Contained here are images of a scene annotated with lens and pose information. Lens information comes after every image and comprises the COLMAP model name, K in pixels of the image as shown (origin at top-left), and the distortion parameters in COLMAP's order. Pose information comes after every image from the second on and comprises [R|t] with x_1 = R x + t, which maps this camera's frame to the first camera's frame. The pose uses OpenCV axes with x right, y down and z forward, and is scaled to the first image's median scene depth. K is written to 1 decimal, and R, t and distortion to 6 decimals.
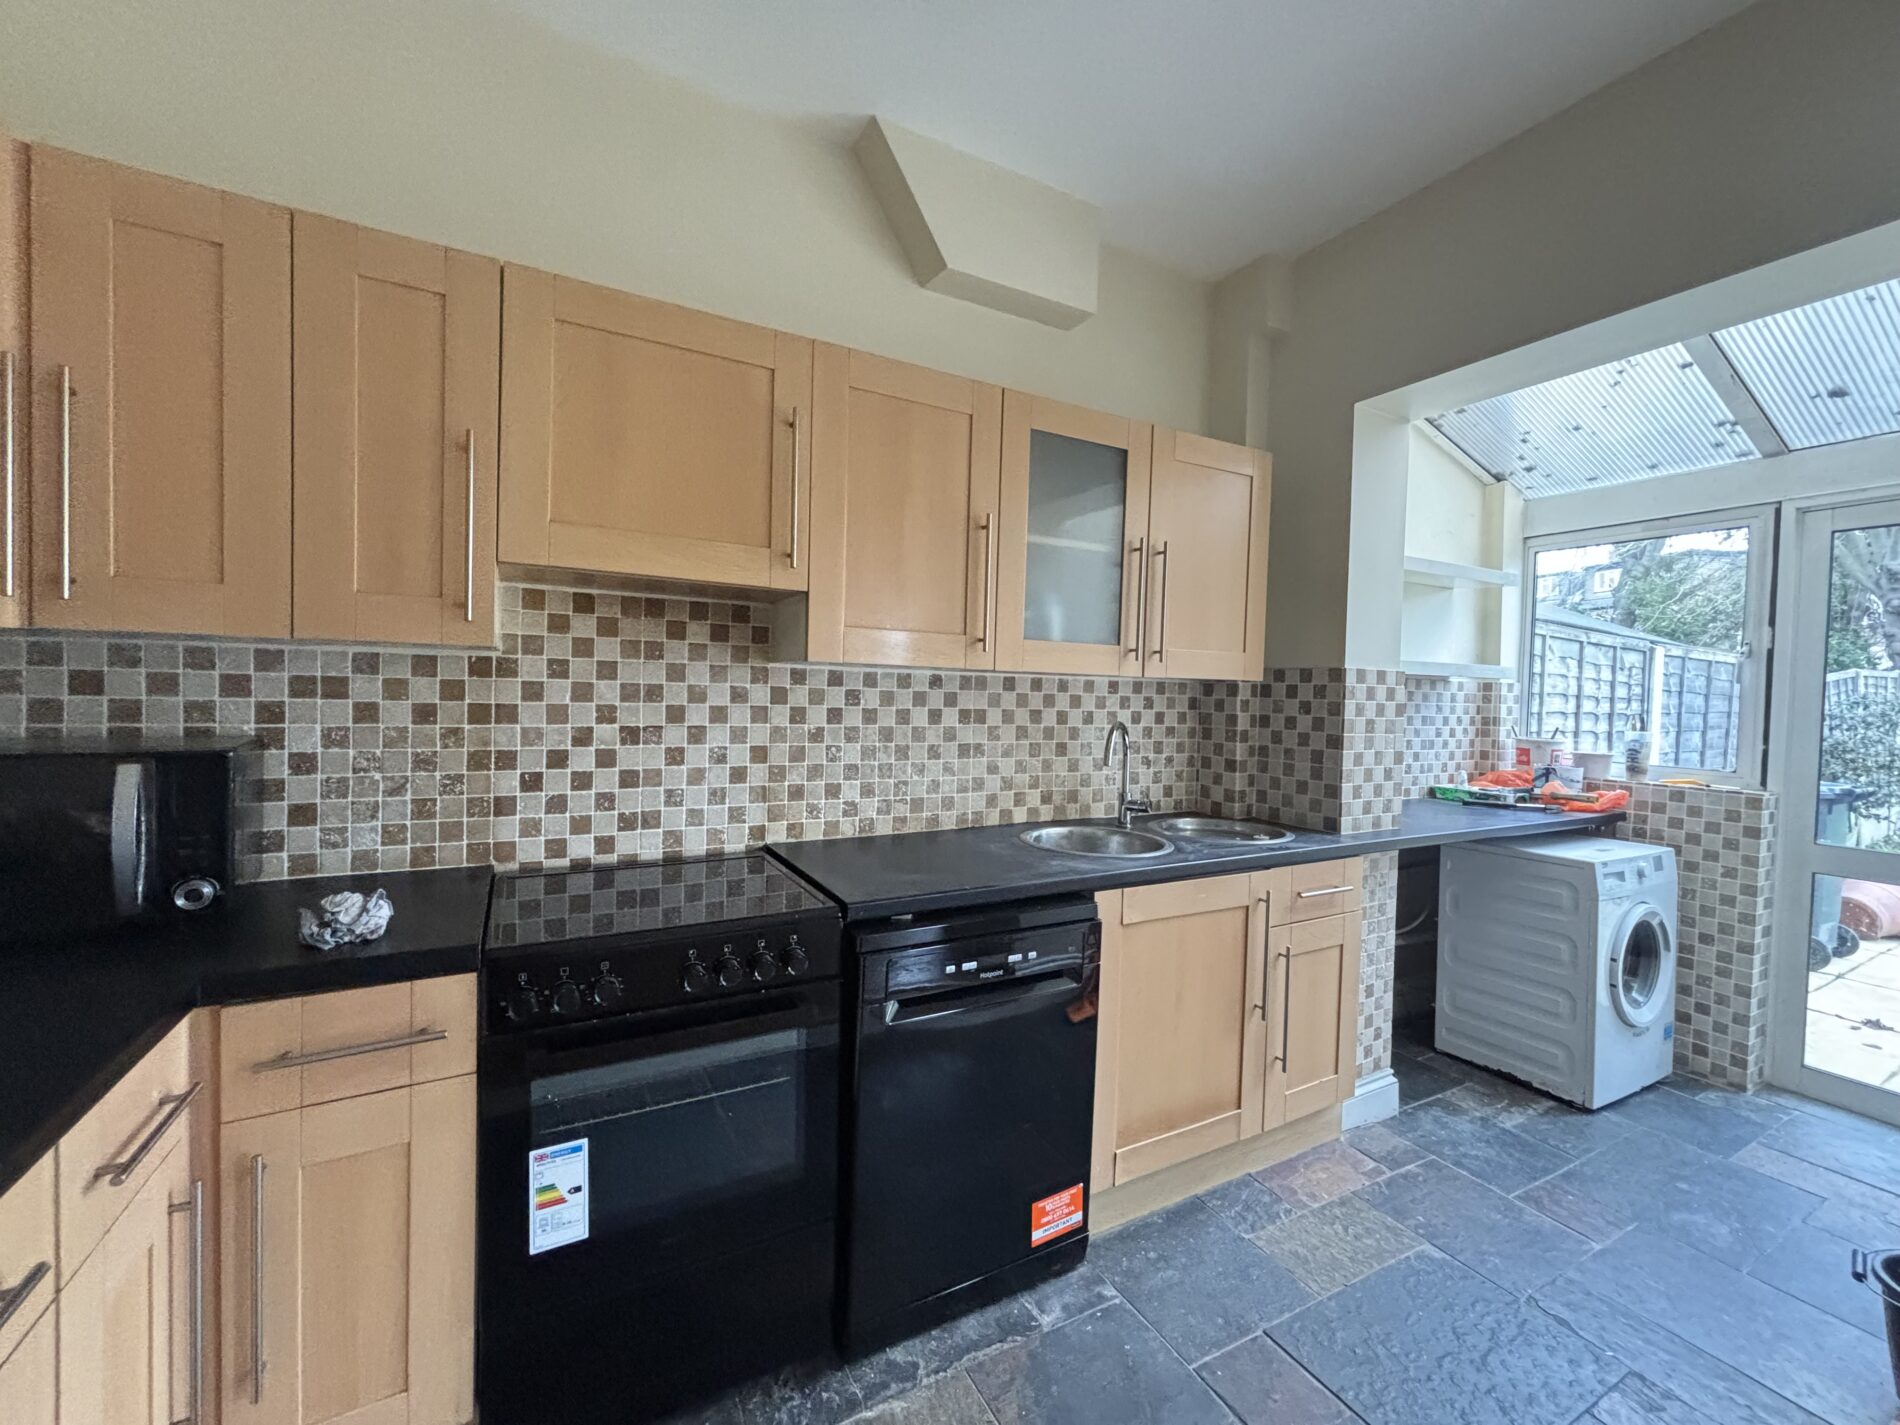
lens RADIAL K [[752.8, 0, 954.2], [0, 752.8, 707.4], [0, 0, 1]] dist [0.001921, 0.000028]
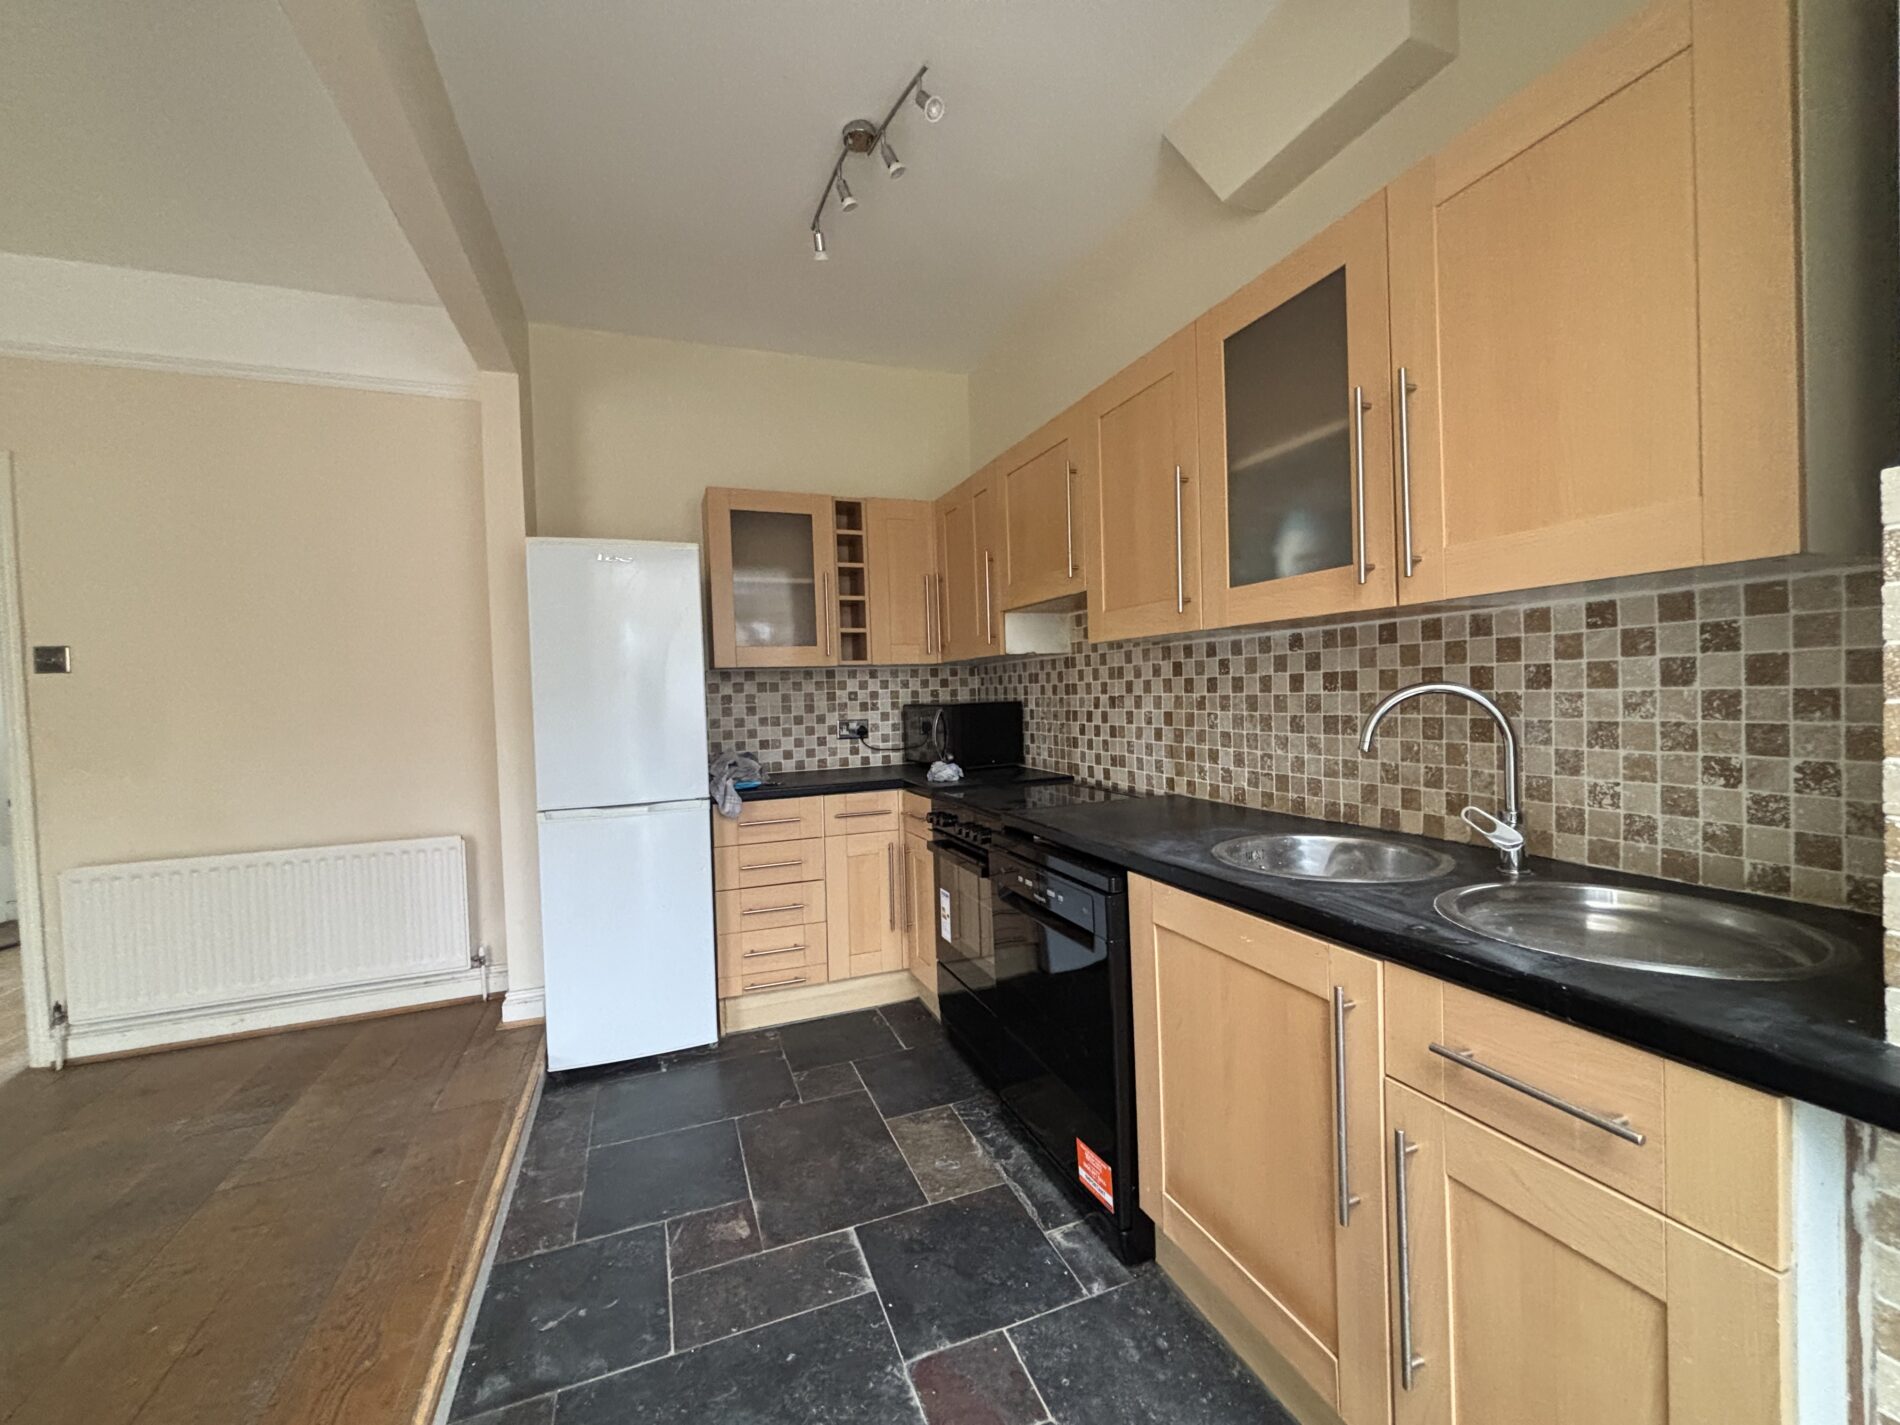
lens RADIAL K [[763.7, 0, 947.9], [0, 763.7, 711.7], [0, 0, 1]] dist [-0.001108, -0.000319]
pose [[-0.139861, 0.005375, -0.990157, 0.883678], [0.007467, 0.999963, 0.004373, 0.038104], [0.990143, -0.006782, -0.139896, 0.720455]]
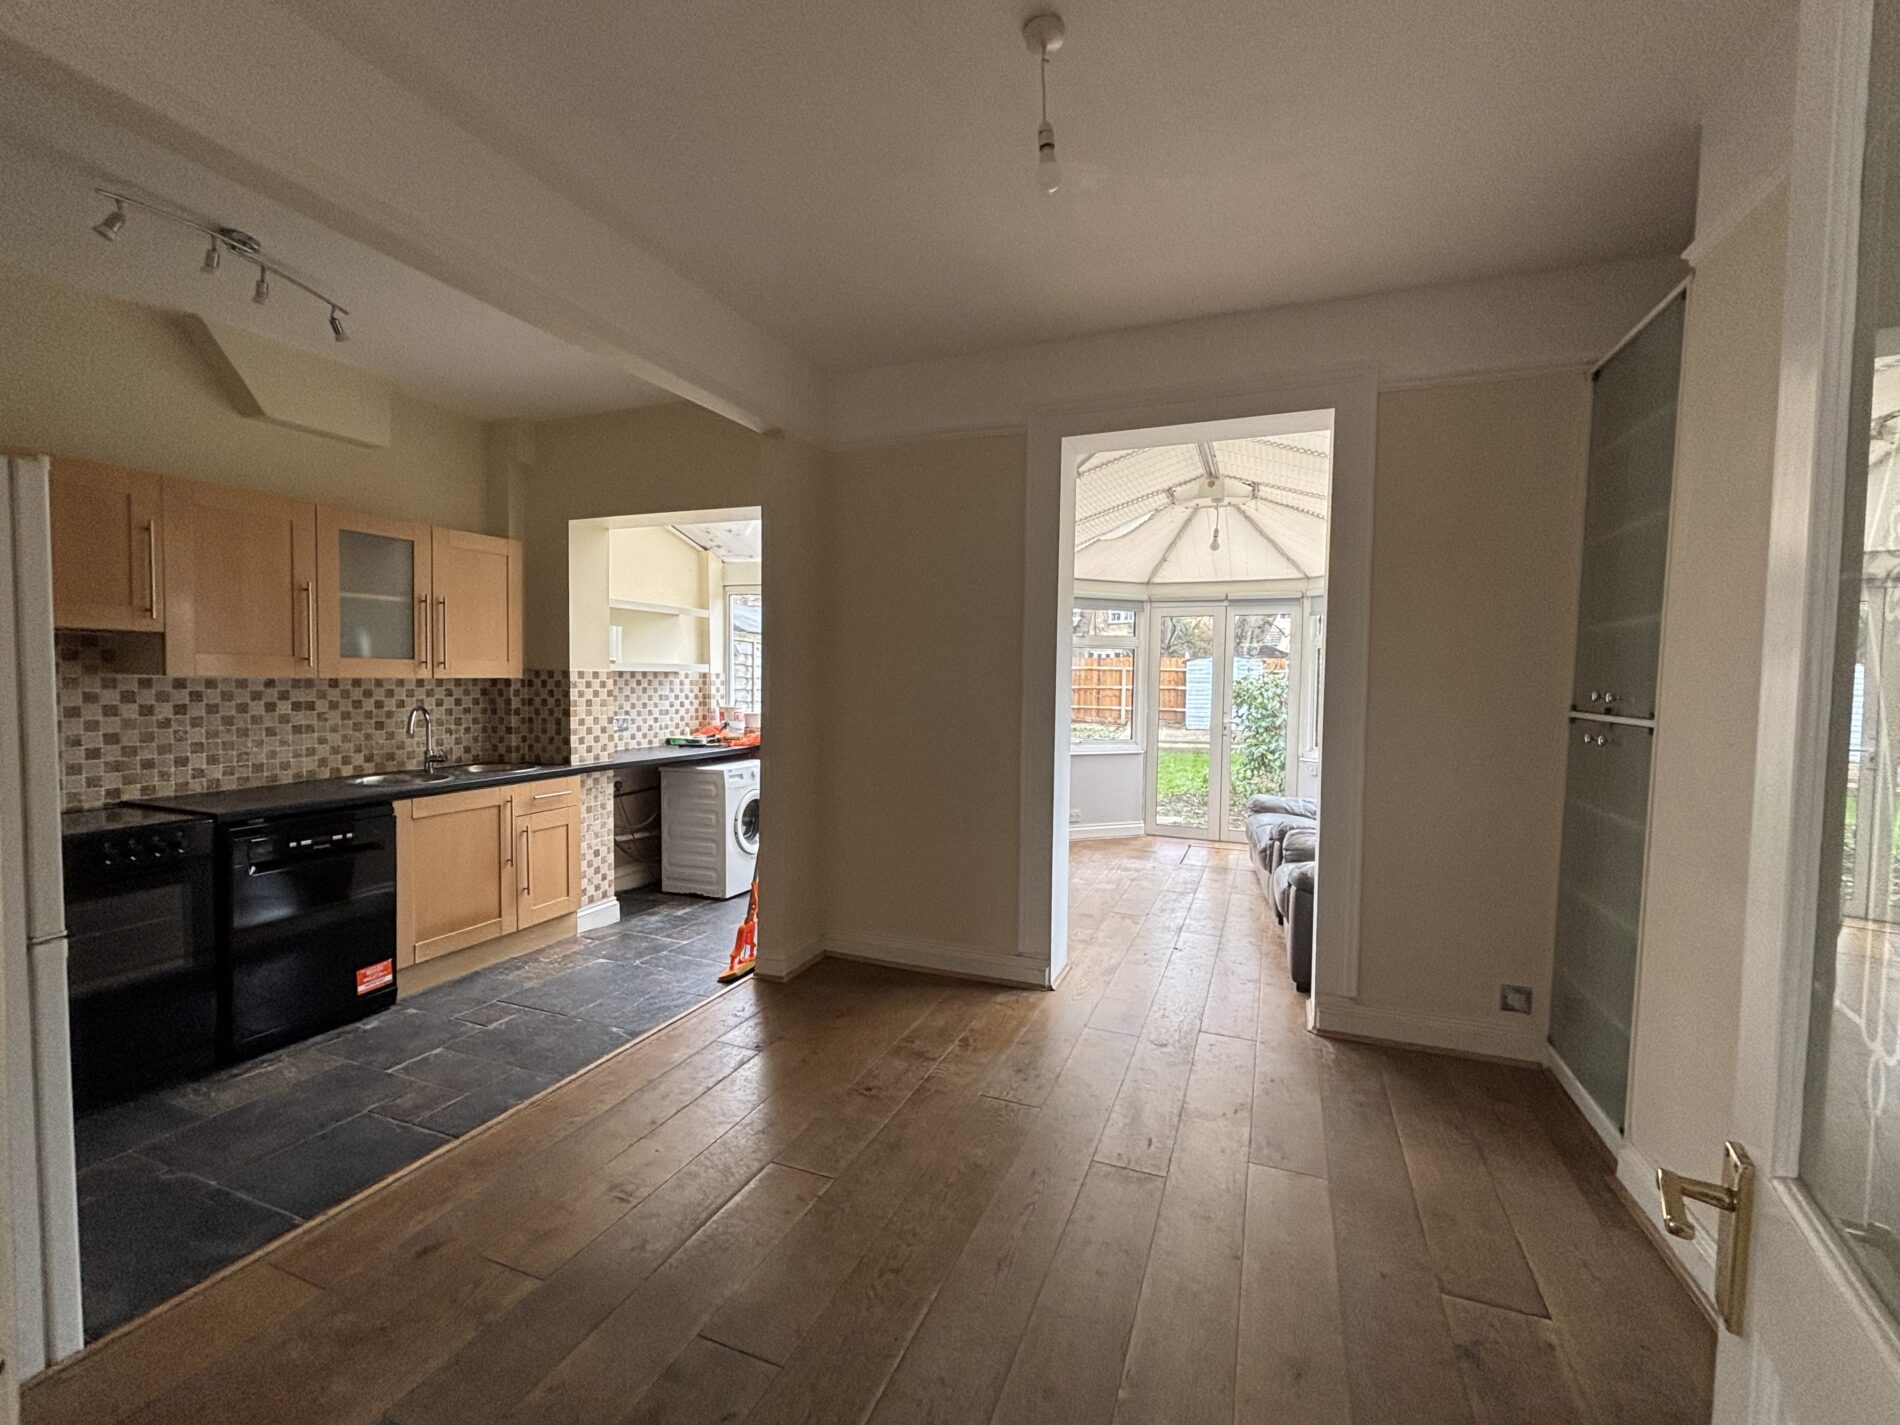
lens RADIAL K [[808.4, 0, 931.4], [0, 808.4, 711.5], [0, 0, 1]] dist [-0.001077, 0.007364]
pose [[0.779587, -0.042180, 0.624872, -0.008436], [0.020177, 0.998903, 0.042255, -0.020264], [-0.625969, -0.020334, 0.779582, -1.030662]]
